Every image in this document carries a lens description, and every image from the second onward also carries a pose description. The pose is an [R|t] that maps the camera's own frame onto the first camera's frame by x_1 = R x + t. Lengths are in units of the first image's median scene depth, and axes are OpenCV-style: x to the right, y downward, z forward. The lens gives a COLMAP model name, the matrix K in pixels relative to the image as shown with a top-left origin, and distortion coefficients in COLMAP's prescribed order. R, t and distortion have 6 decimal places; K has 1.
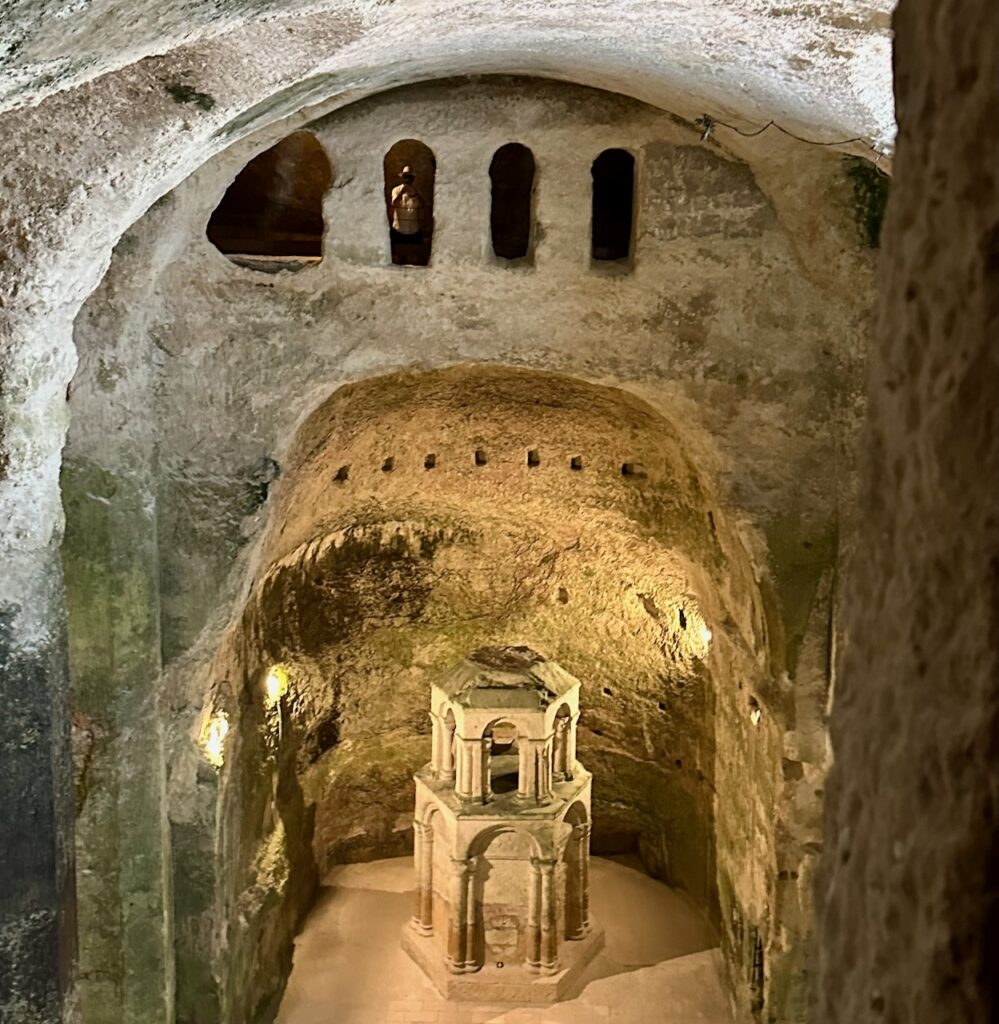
lens RADIAL K [[1259.1, 0, 499.5], [0, 1259.1, 512.0], [0, 0, 1]] dist [0.097168, -0.016316]
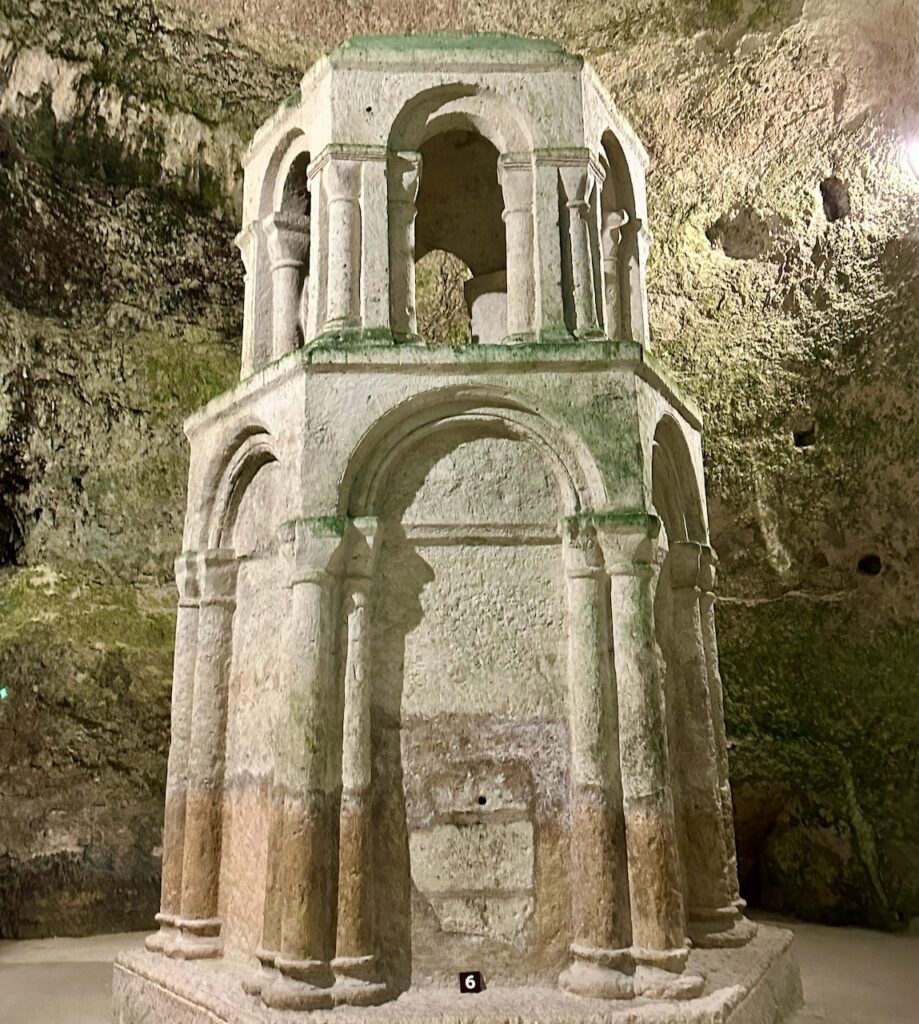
lens RADIAL K [[1122.0, 0, 463.7], [0, 1122.0, 433.6], [0, 0, 1]] dist [0.208579, -0.484930]
pose [[0.996951, -0.011944, 0.077115, -0.017460], [0.044875, 0.896224, -0.441325, 0.360867], [-0.063841, 0.443440, 0.894027, 0.754160]]
